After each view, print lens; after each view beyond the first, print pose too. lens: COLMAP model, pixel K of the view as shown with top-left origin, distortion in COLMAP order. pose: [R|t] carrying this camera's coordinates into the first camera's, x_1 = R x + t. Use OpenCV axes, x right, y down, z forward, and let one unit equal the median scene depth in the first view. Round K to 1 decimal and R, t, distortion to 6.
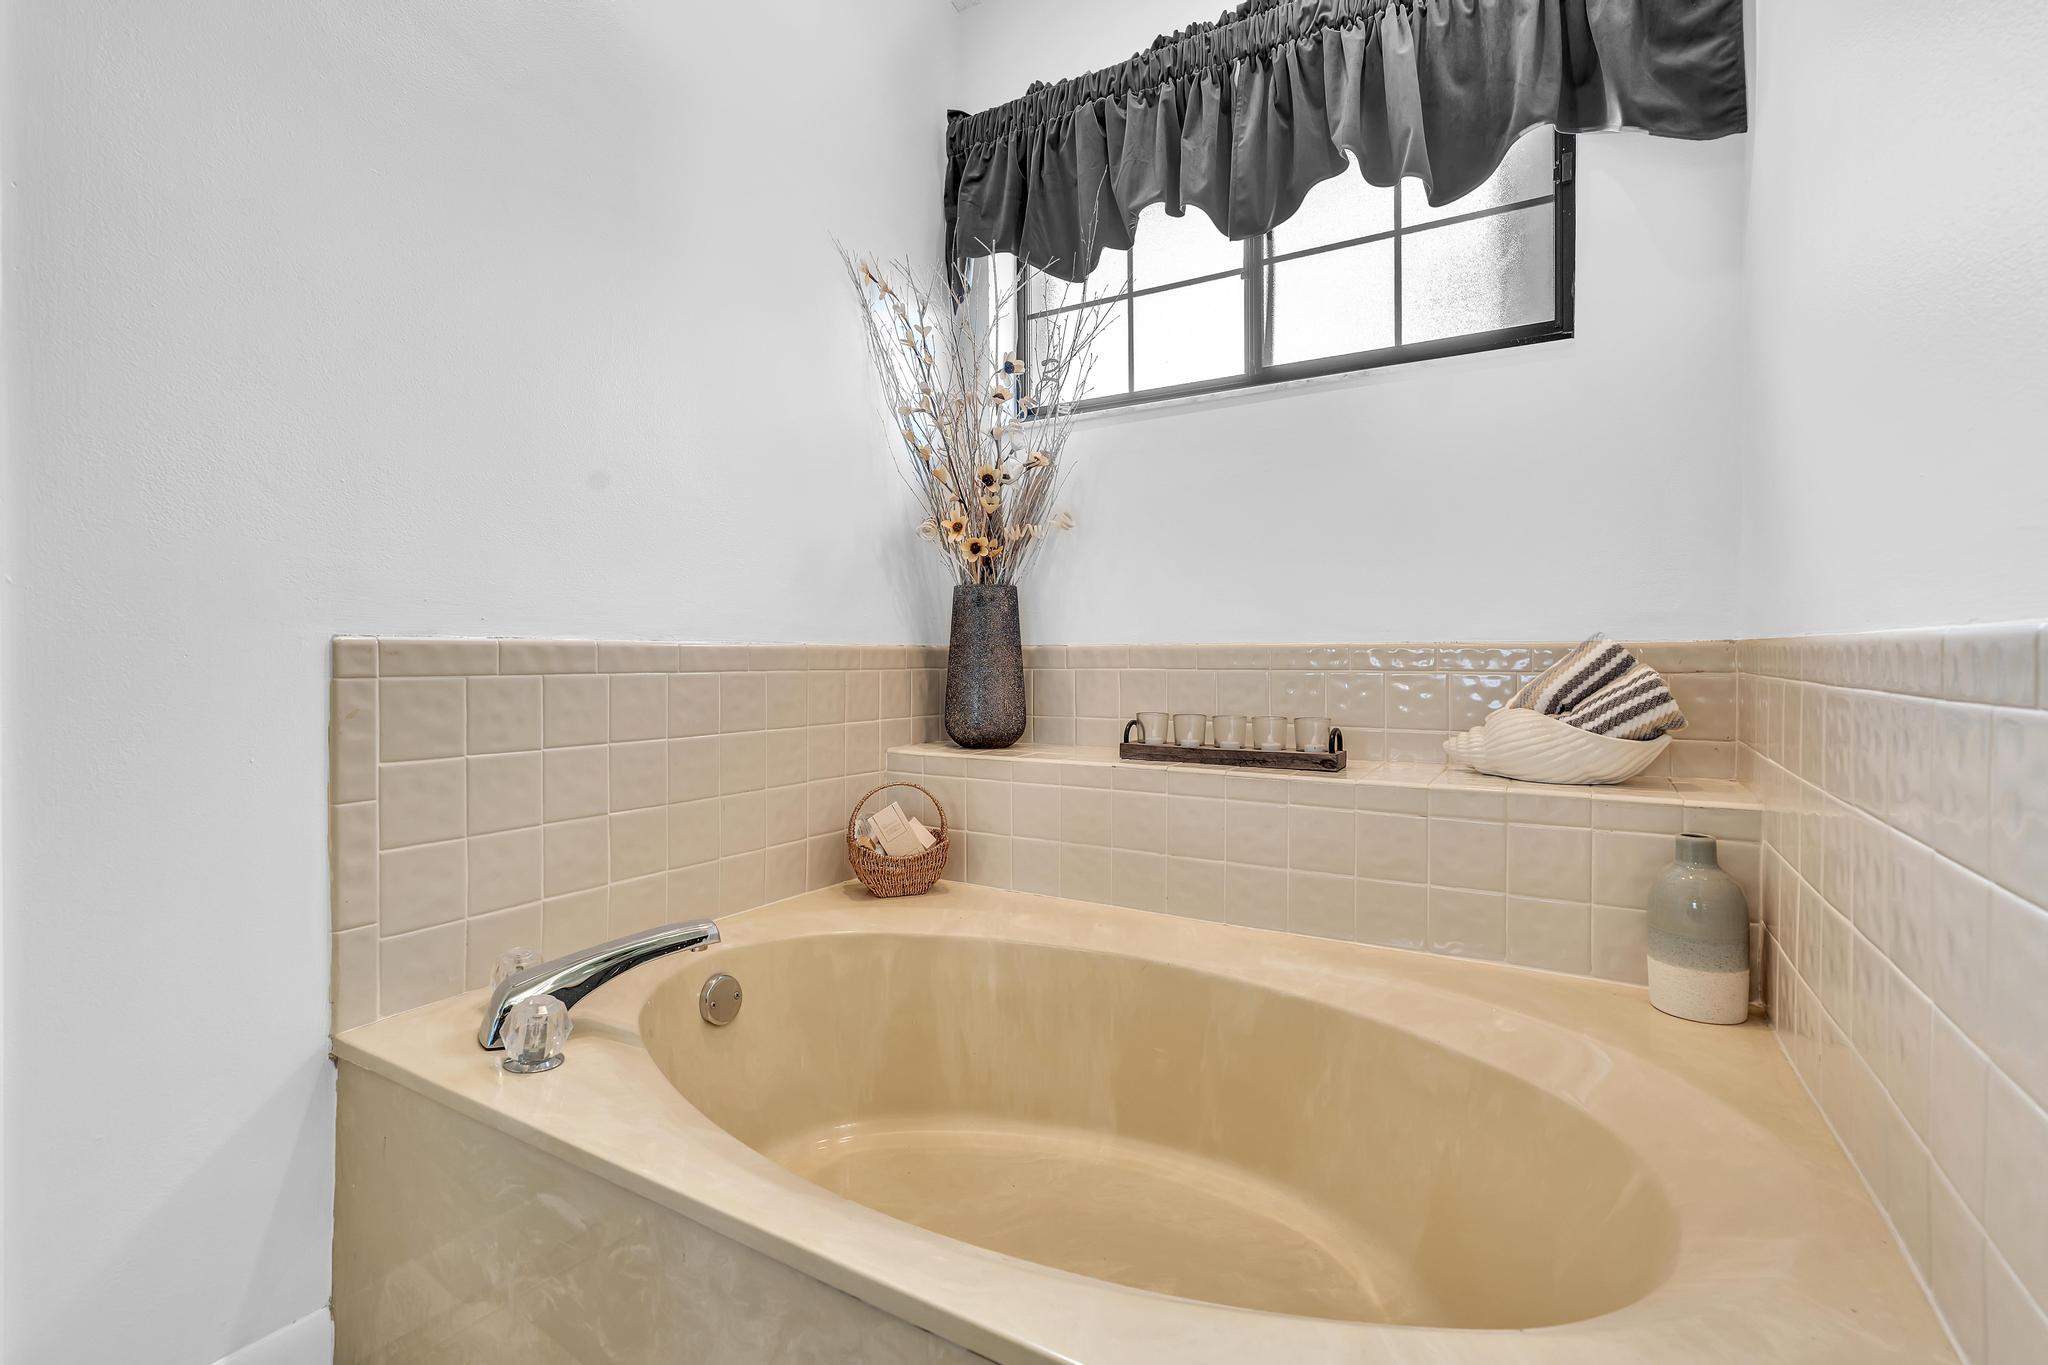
lens RADIAL K [[930.6, 0, 1009.4], [0, 930.6, 657.2], [0, 0, 1]] dist [-0.000259, 0.000497]
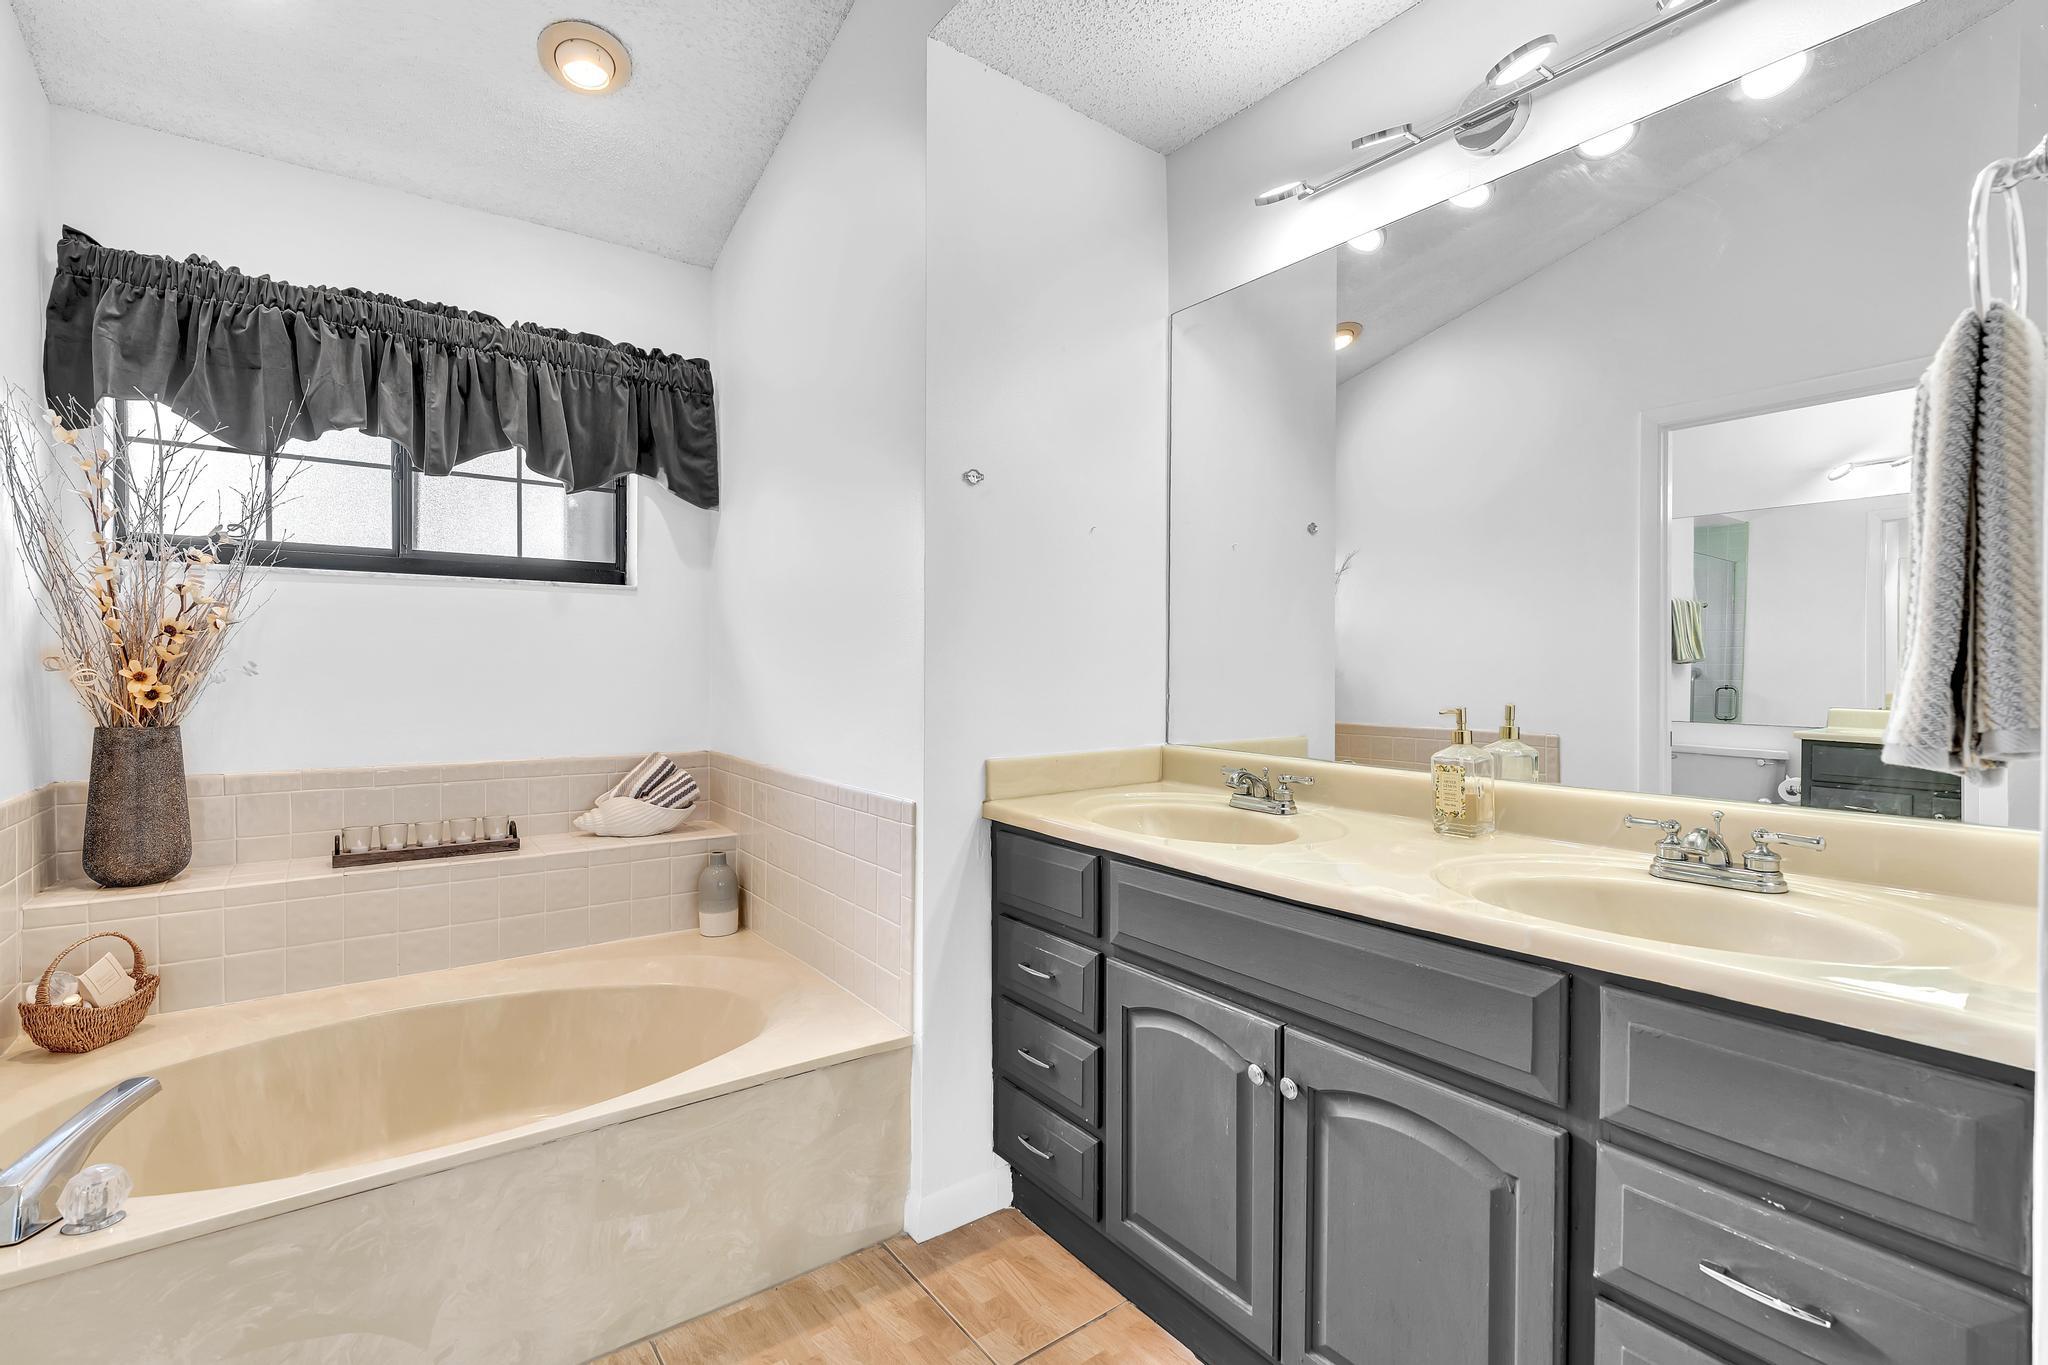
lens RADIAL K [[913.8, 0, 1008.3], [0, 913.8, 682.2], [0, 0, 1]] dist [-0.004369, 0.001201]
pose [[0.380175, -0.008473, 0.924876, -0.687089], [-0.005368, 0.999921, 0.011368, -0.164576], [-0.924899, -0.009287, 0.380100, -0.307931]]
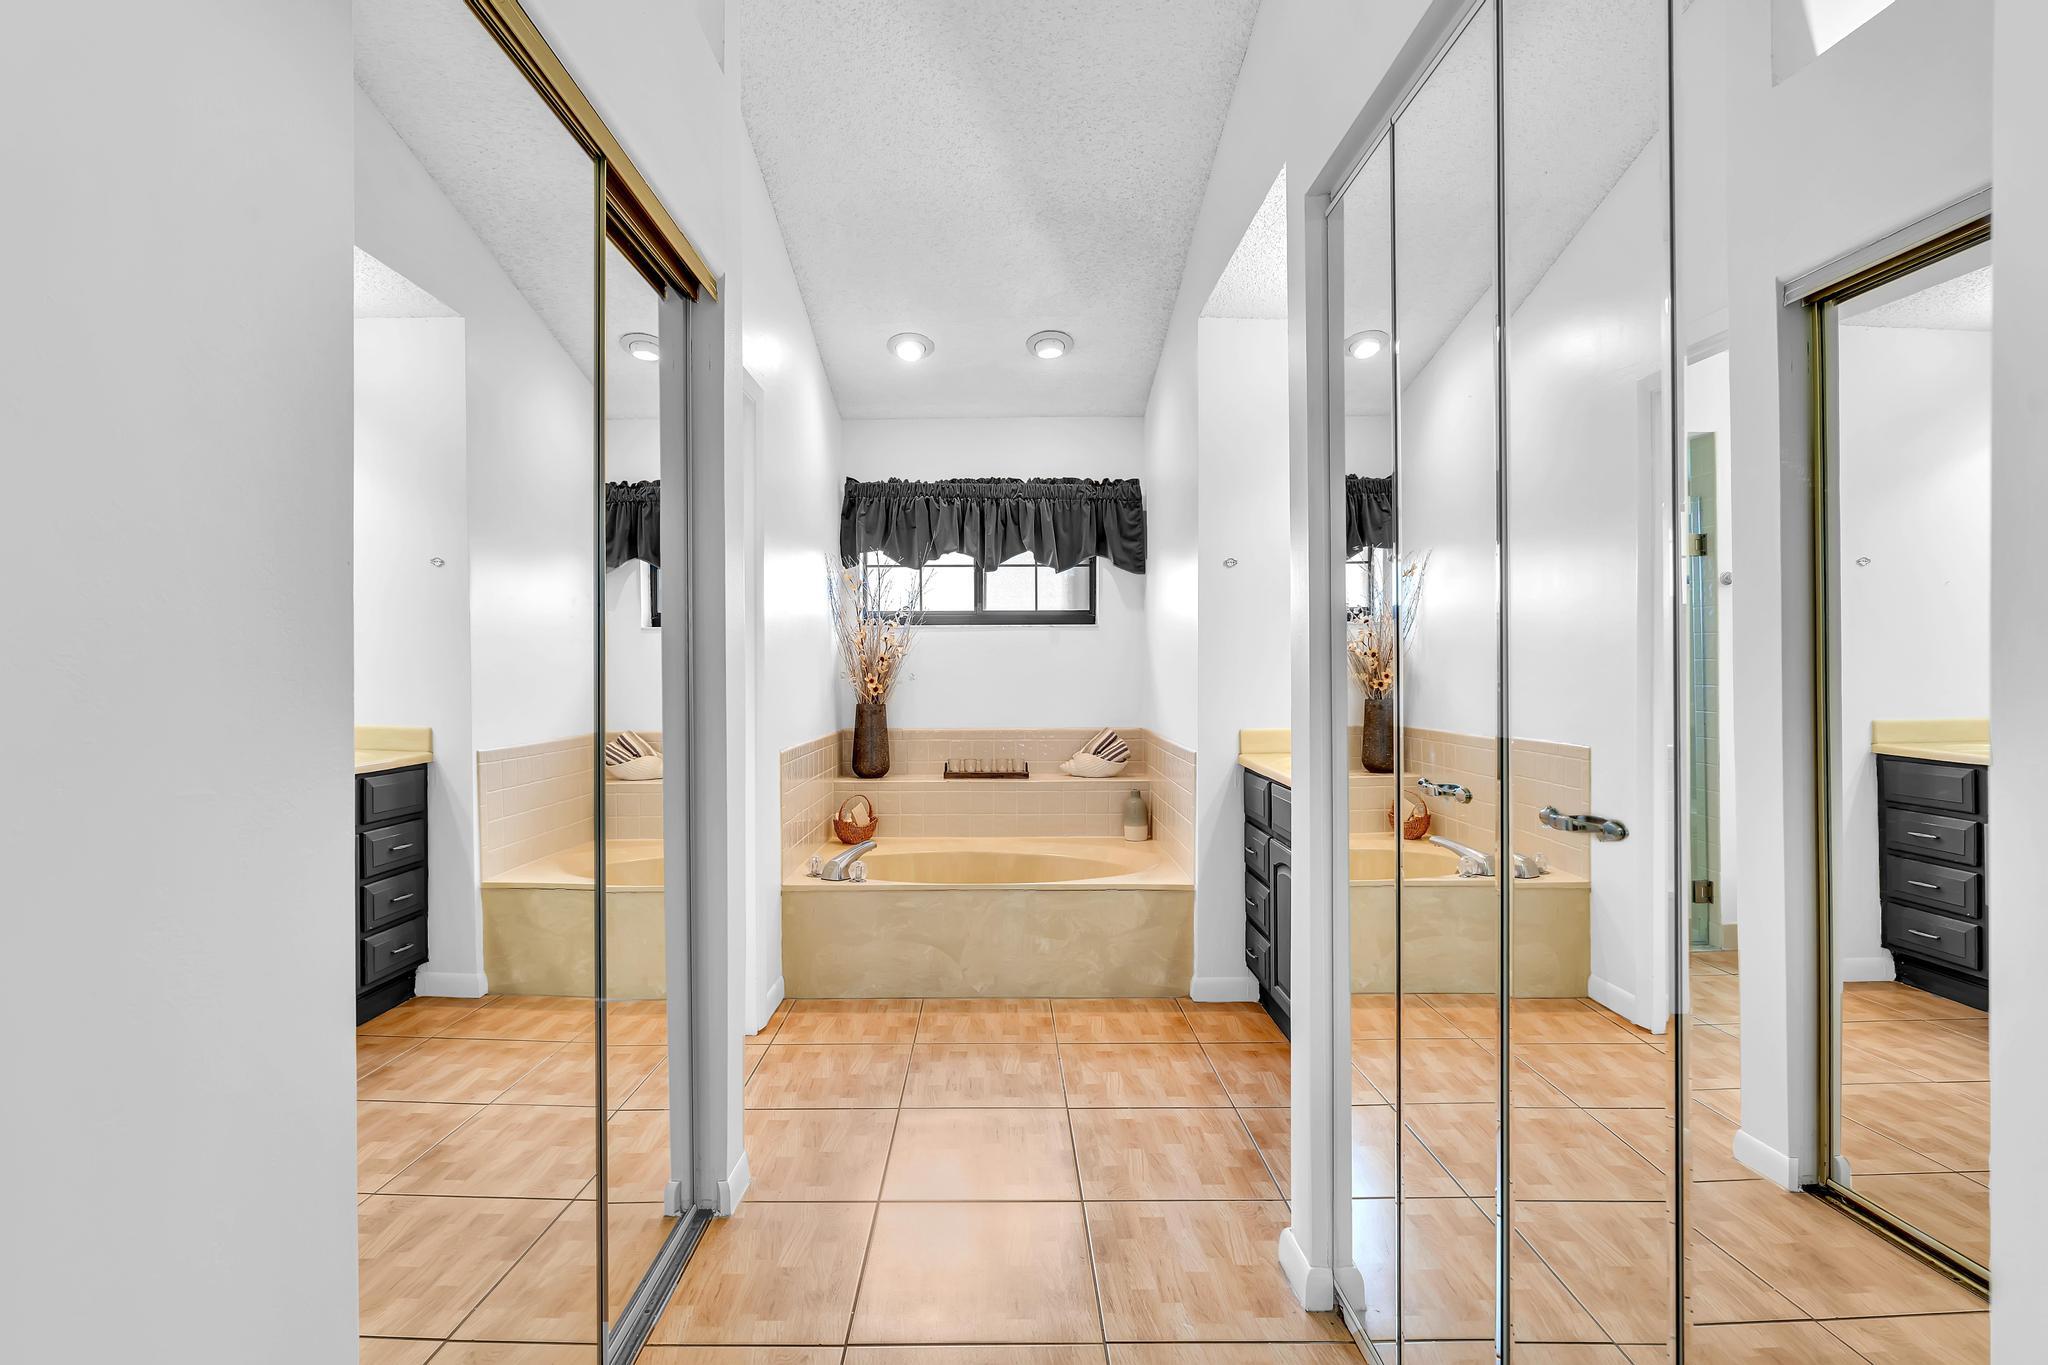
lens RADIAL K [[953.7, 0, 1011.5], [0, 953.7, 678.9], [0, 0, 1]] dist [0.004720, 0.000388]
pose [[0.845392, -0.002729, 0.534140, -1.103140], [0.000175, 0.999988, 0.004833, -0.170224], [-0.534147, -0.003992, 0.845382, -1.250230]]
